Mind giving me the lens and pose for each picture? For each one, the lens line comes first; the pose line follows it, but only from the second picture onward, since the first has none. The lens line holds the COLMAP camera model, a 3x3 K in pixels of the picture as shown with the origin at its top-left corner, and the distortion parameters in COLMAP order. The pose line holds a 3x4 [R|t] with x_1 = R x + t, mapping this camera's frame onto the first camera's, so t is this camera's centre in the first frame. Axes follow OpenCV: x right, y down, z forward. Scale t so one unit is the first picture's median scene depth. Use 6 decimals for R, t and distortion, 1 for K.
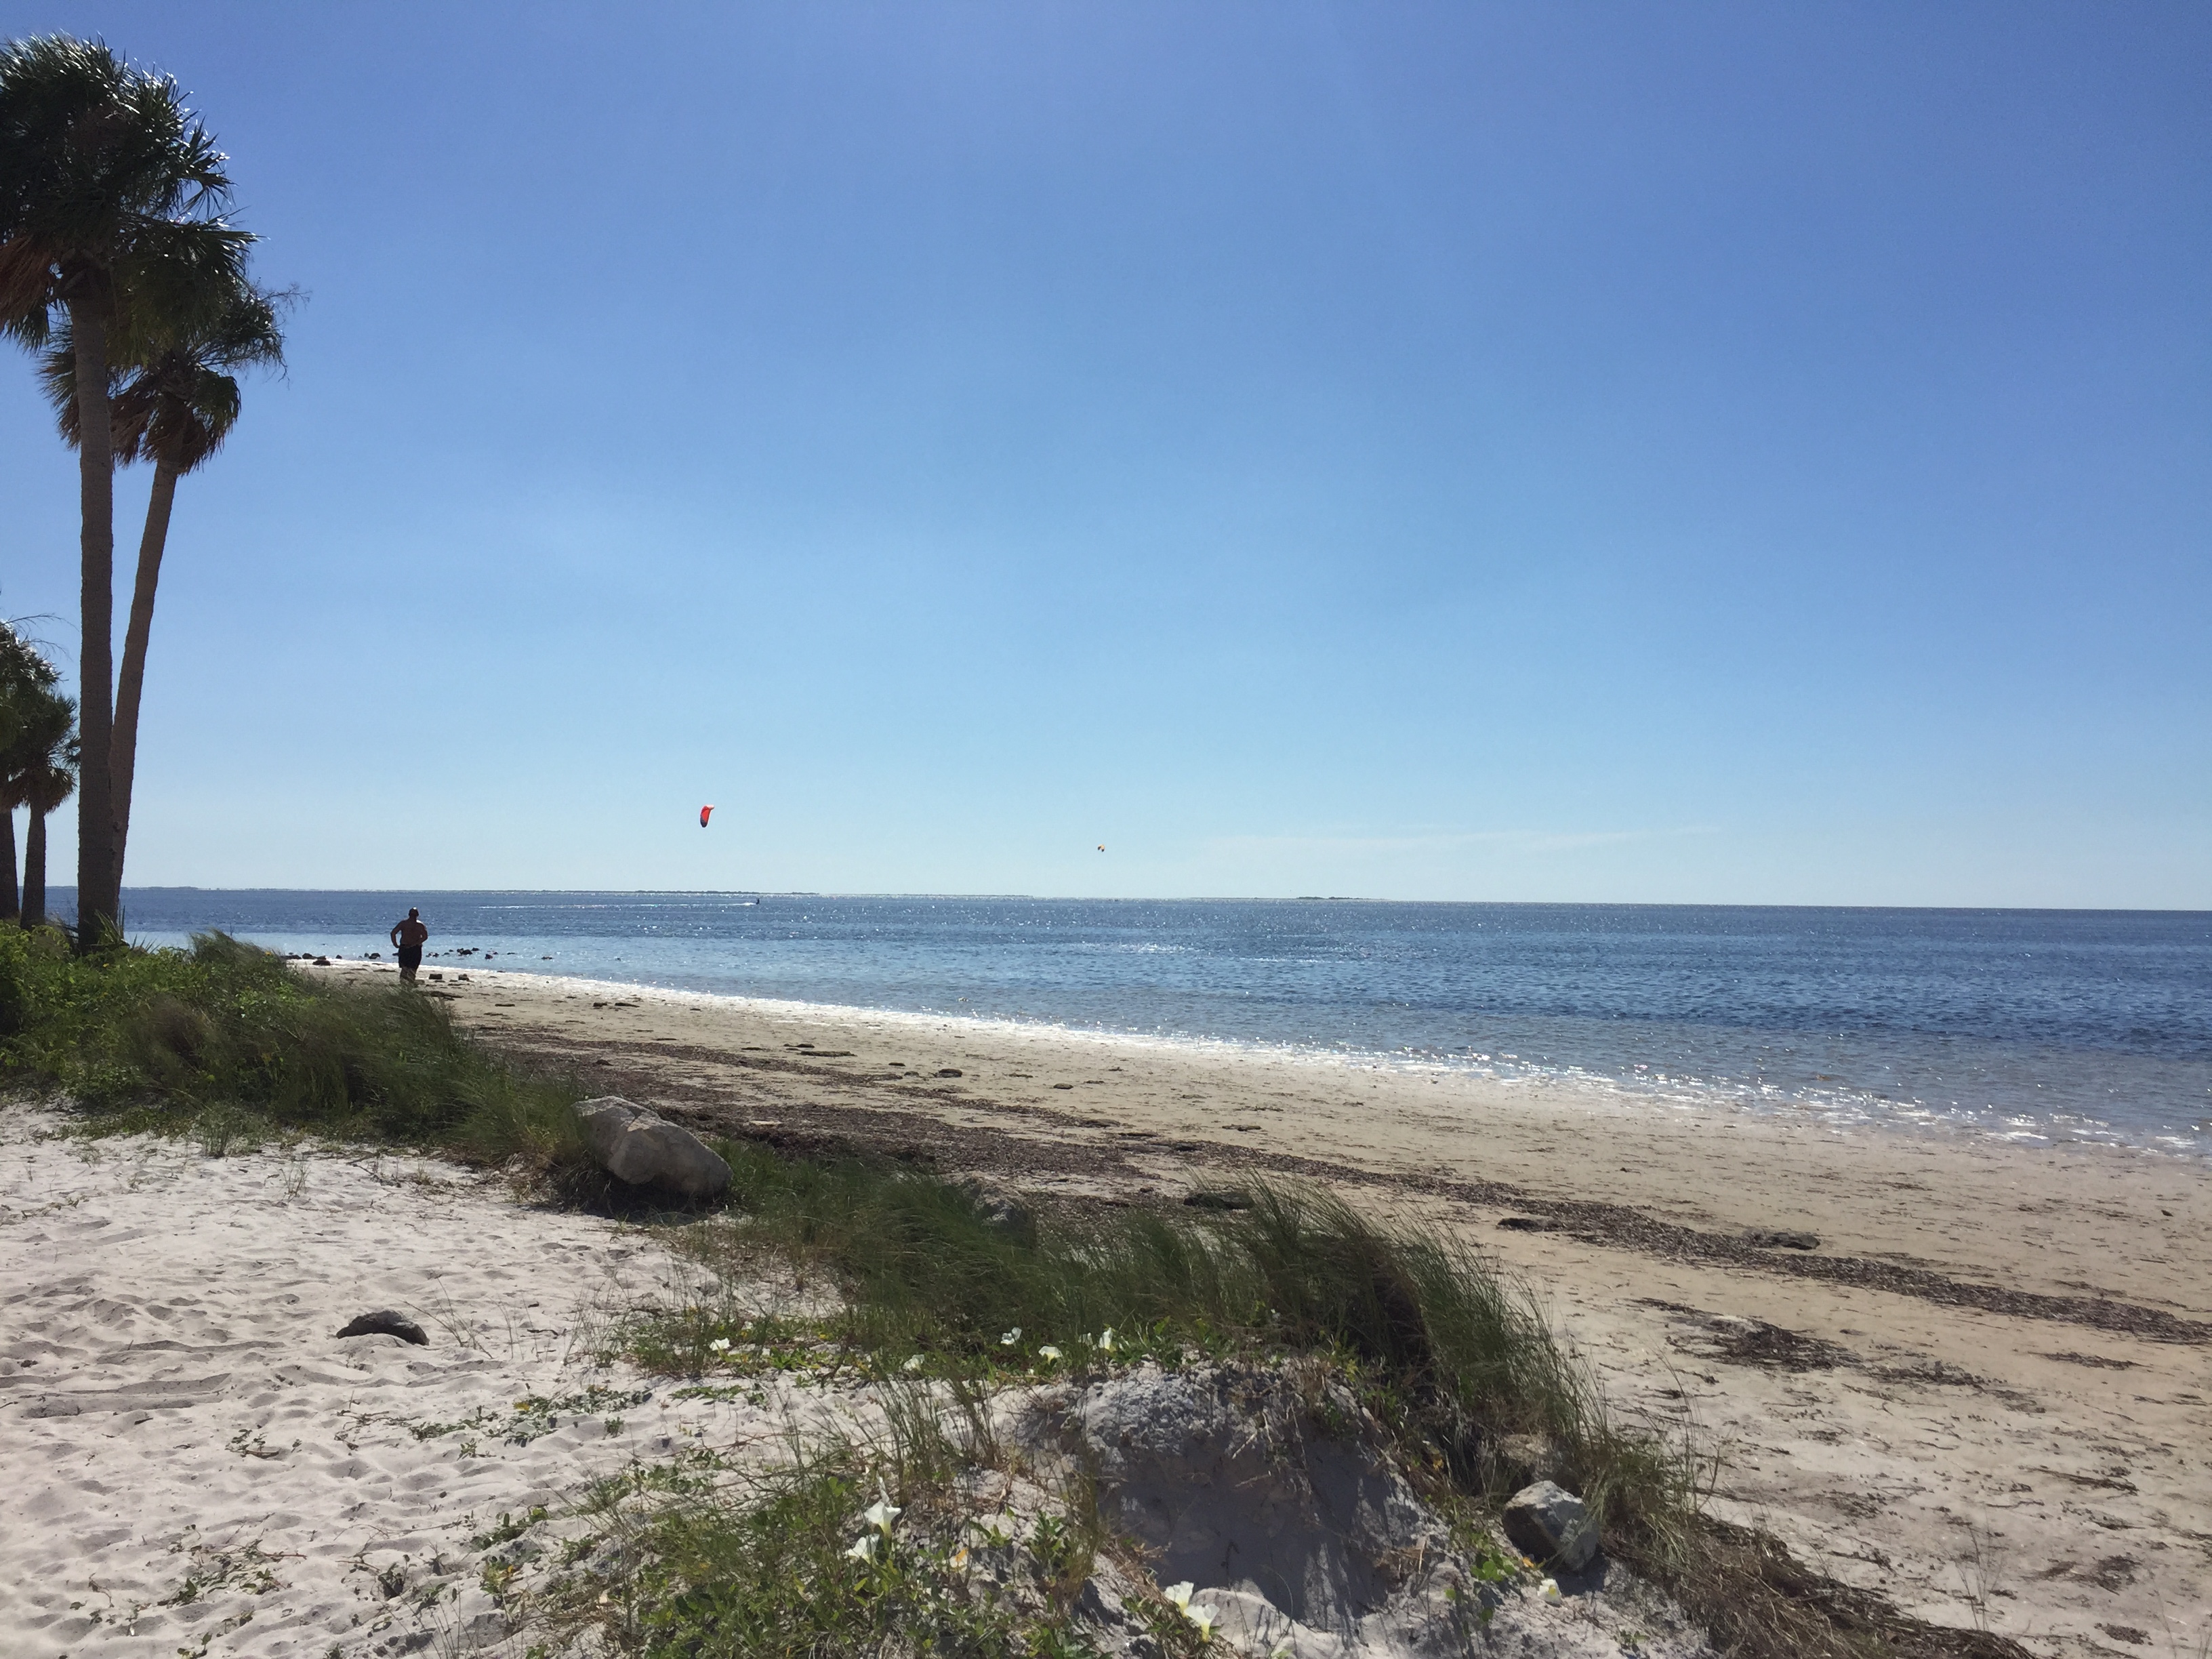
lens RADIAL K [[1892.2, 0, 1116.1], [0, 1892.2, 845.2], [0, 0, 1]] dist [0.057111, -0.116086]
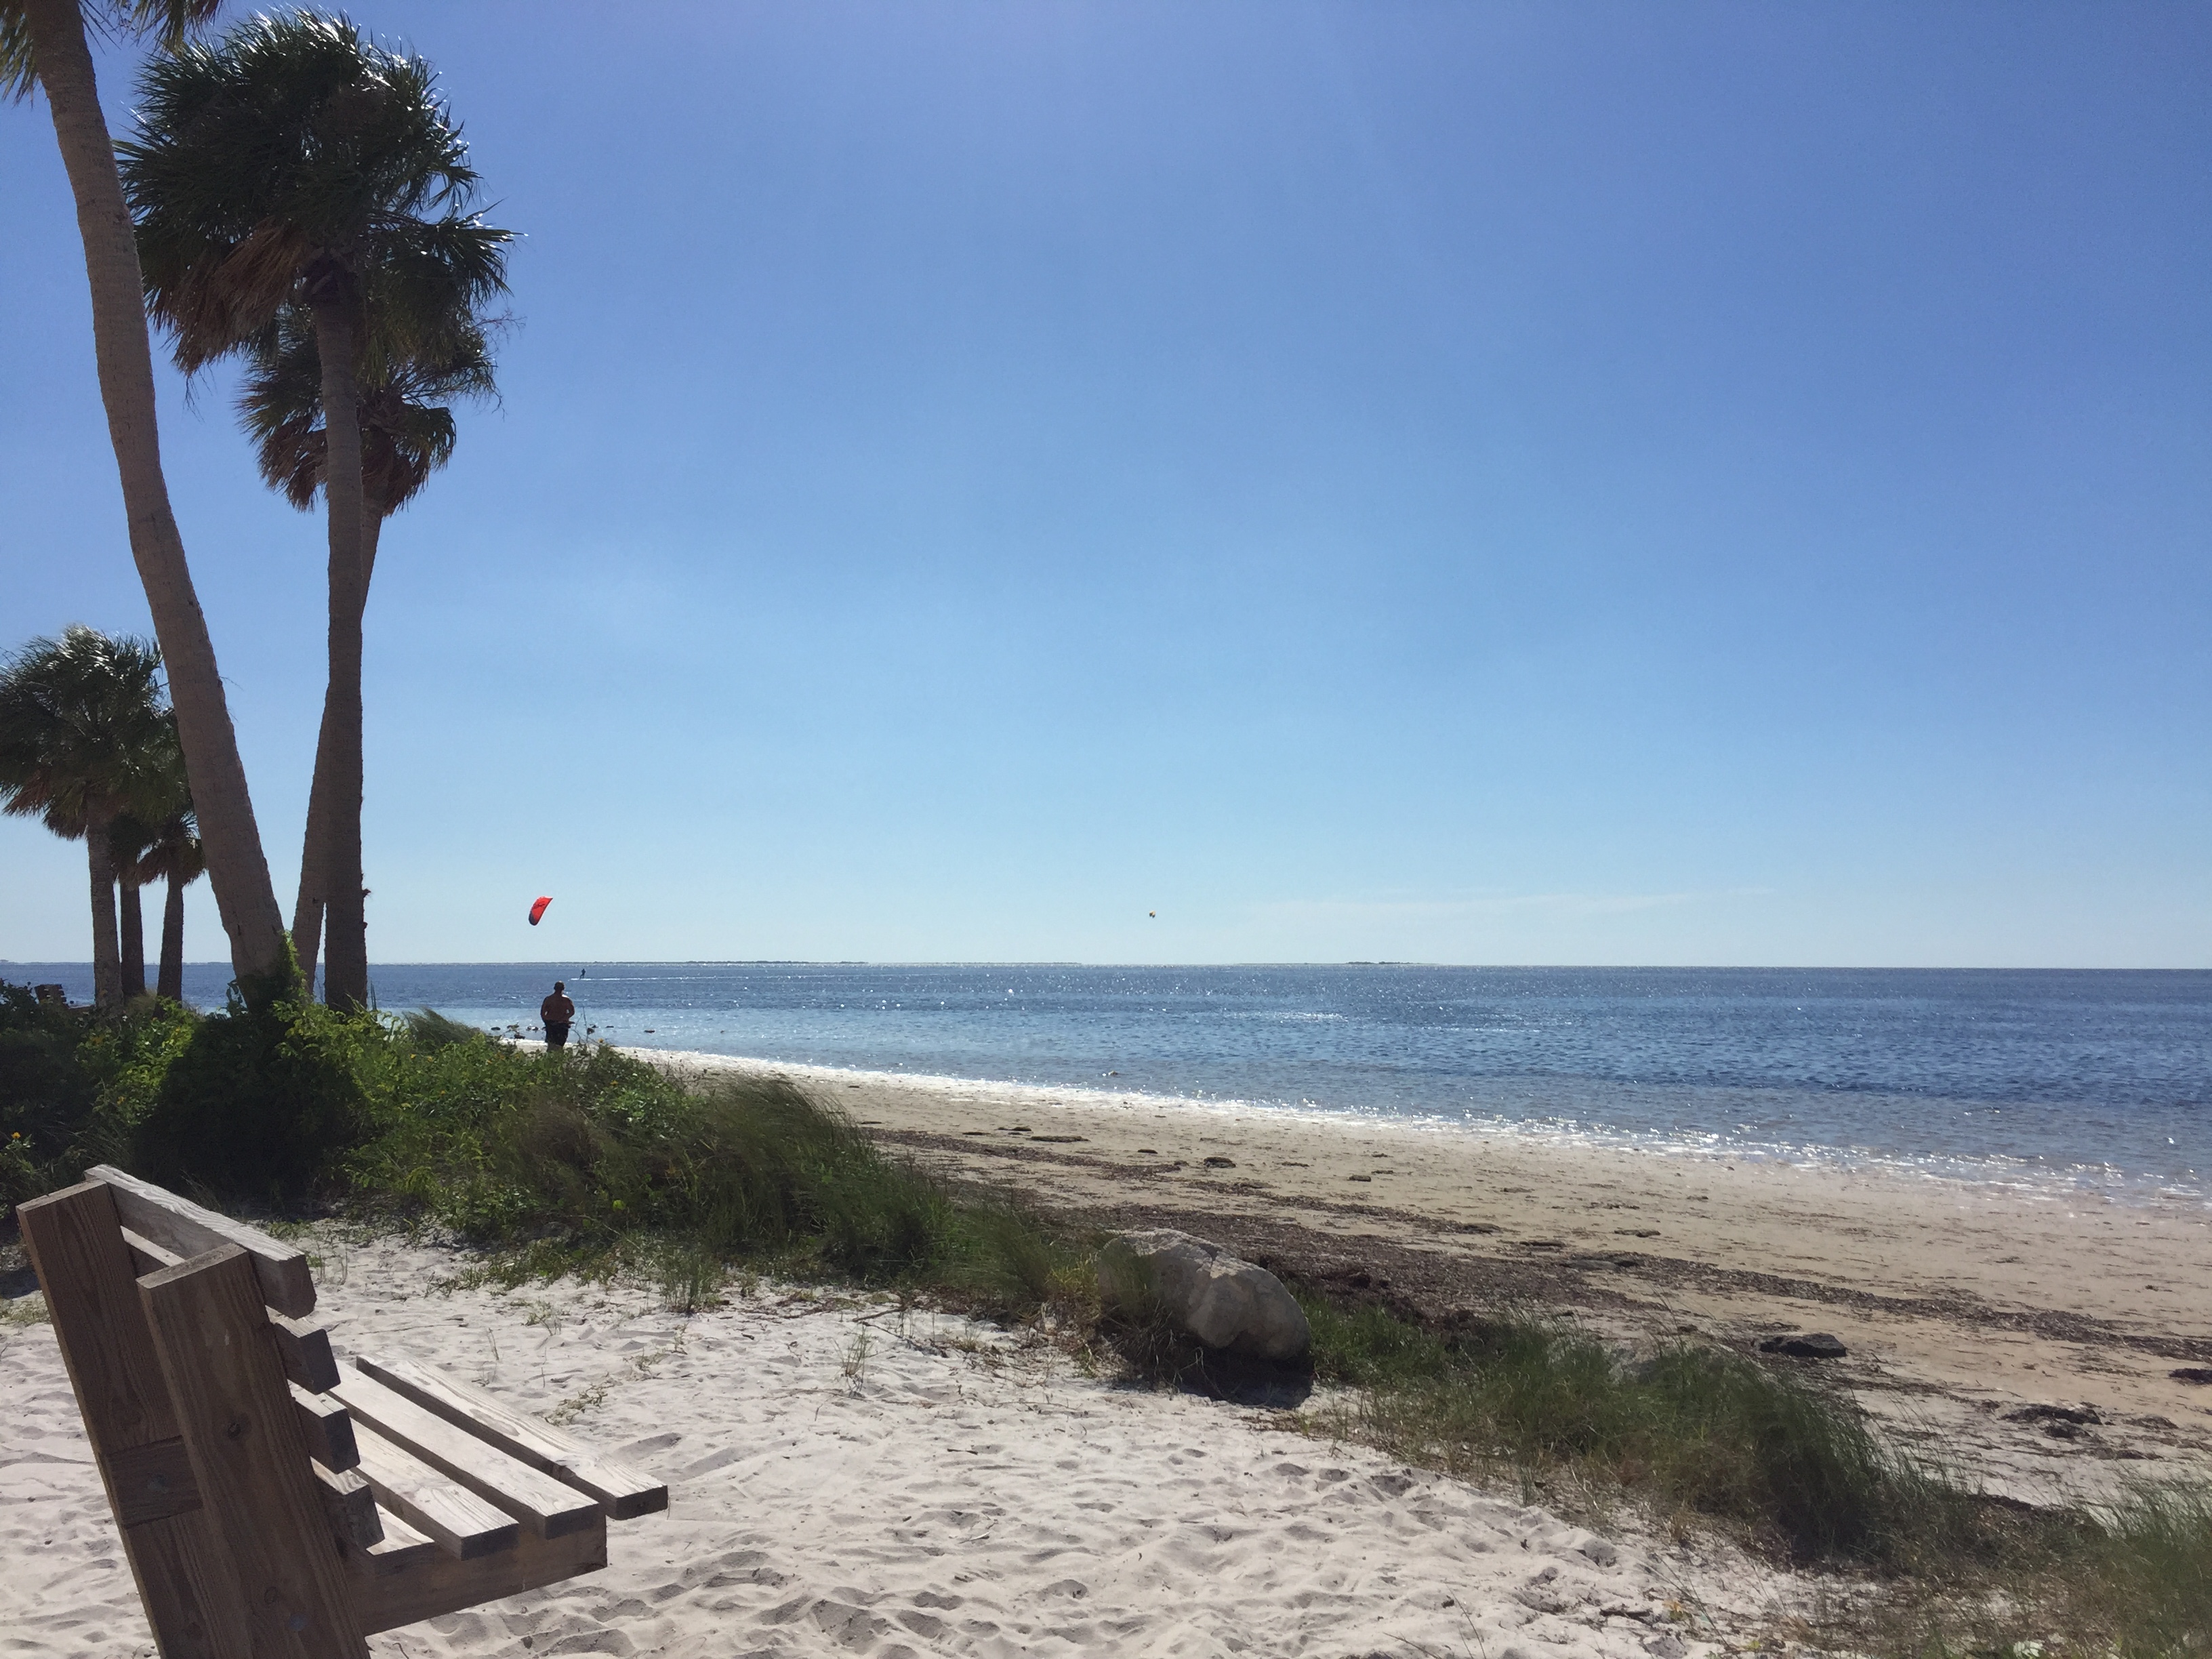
lens RADIAL K [[1892.2, 0, 1116.1], [0, 1892.2, 845.2], [0, 0, 1]] dist [0.057111, -0.116086]
pose [[0.999537, -0.008822, -0.029123, -0.141590], [0.007791, 0.999346, -0.035312, 0.001327], [0.029415, 0.035069, 0.998952, 0.118214]]
